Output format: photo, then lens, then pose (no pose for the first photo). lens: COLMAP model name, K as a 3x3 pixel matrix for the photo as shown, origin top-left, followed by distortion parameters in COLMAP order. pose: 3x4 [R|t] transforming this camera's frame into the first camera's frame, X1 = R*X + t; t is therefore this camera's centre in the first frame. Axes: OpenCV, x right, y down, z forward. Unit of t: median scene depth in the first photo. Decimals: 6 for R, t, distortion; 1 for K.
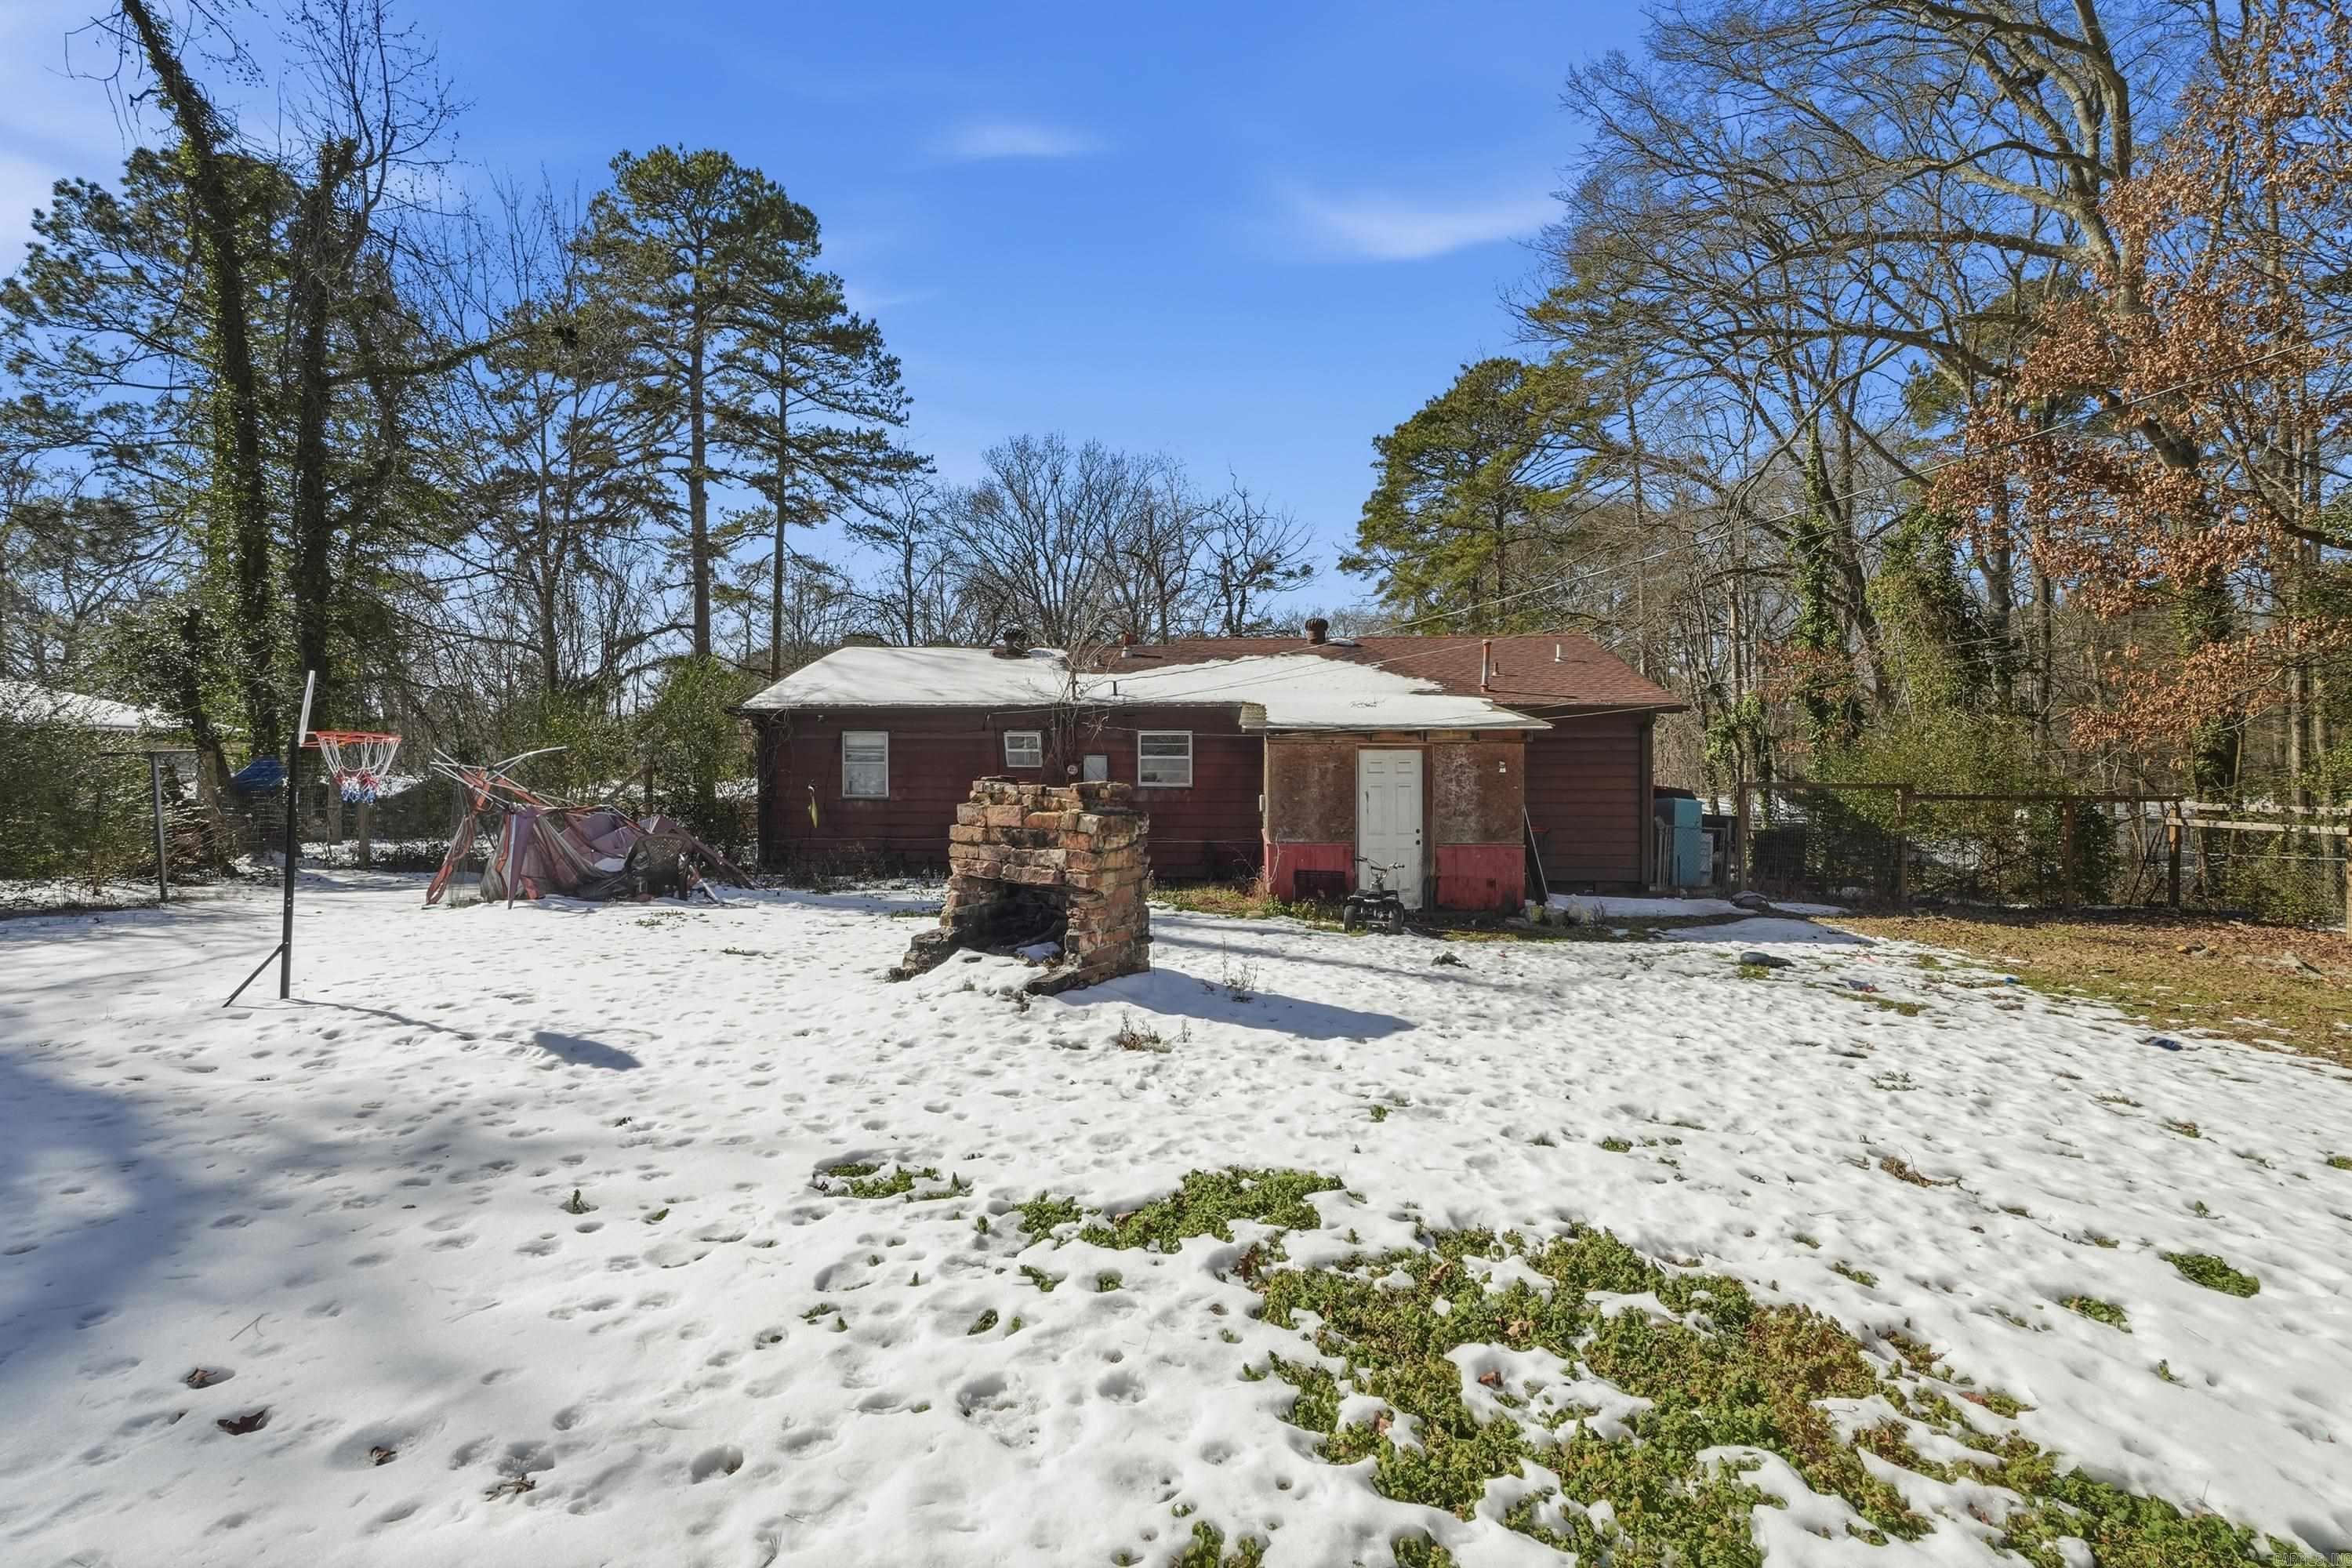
lens RADIAL K [[1038.0, 0, 1166.1], [0, 1038.0, 784.3], [0, 0, 1]] dist [-0.000783, 0.002445]
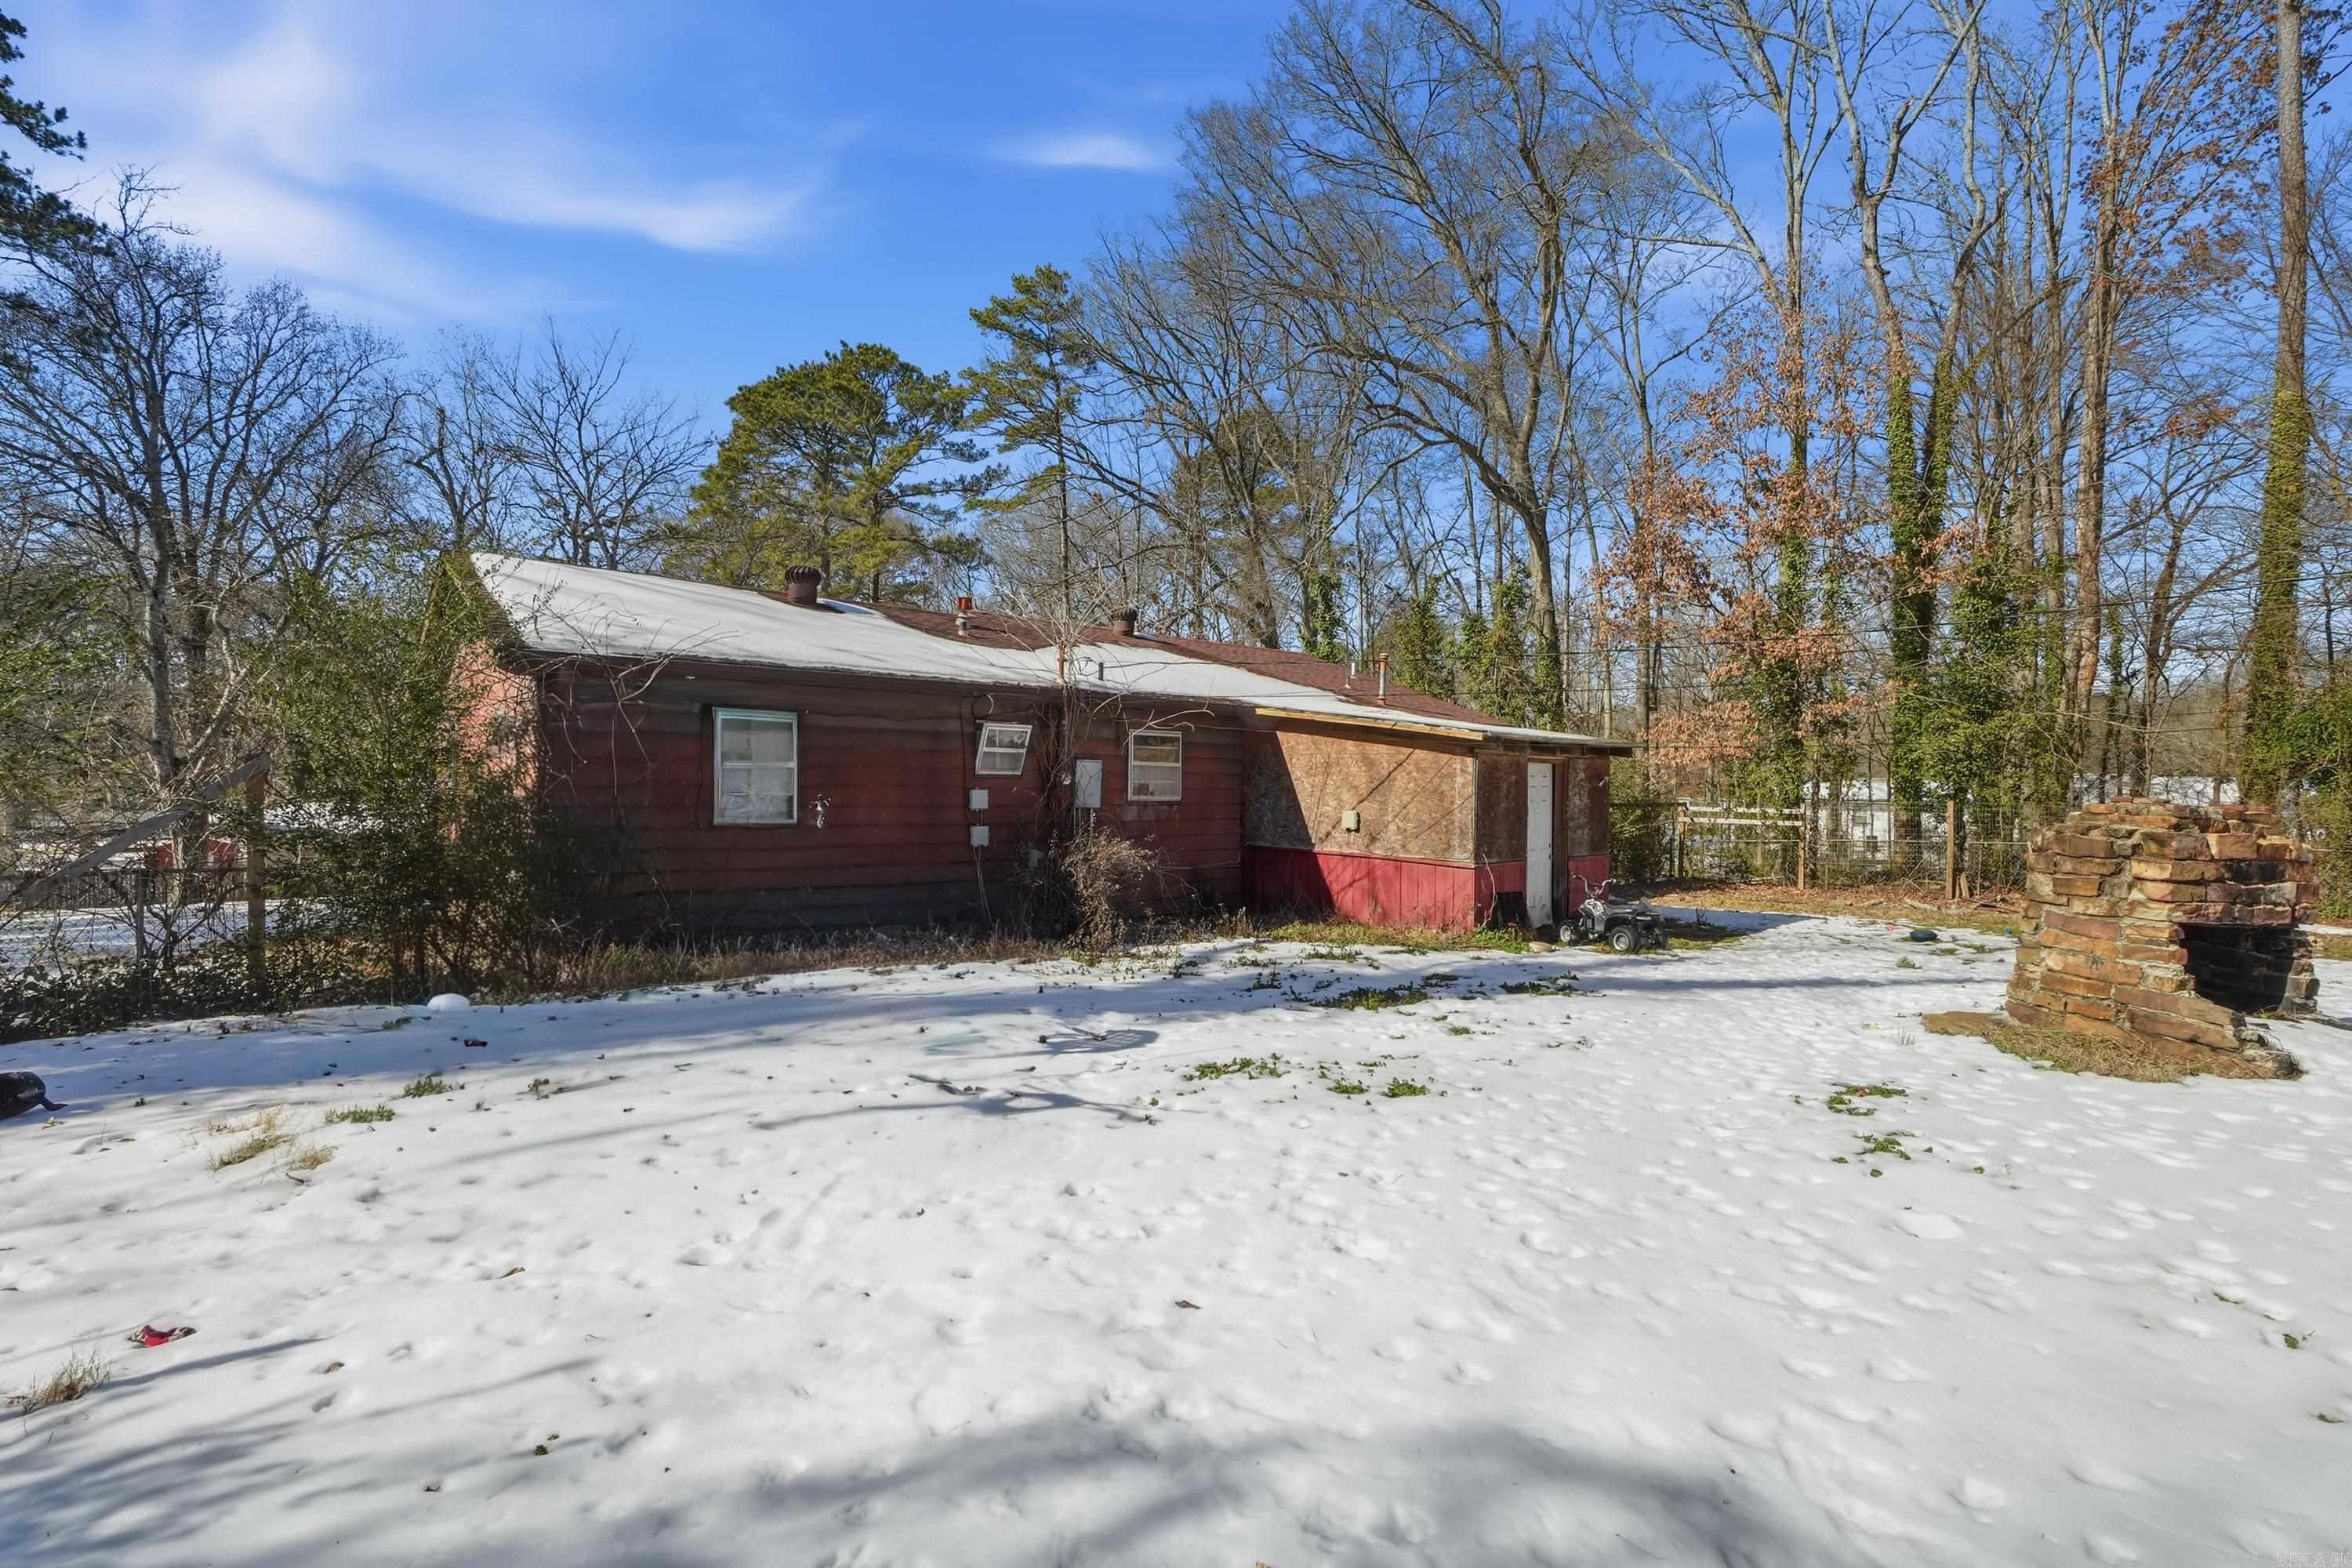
lens RADIAL K [[1038.0, 0, 1173.0], [0, 1038.0, 781.9], [0, 0, 1]] dist [-0.000783, 0.002445]
pose [[0.666728, 0.006122, 0.745276, -0.569556], [0.002048, 0.999947, -0.010046, -0.005069], [-0.745298, 0.008224, 0.666680, 0.471812]]
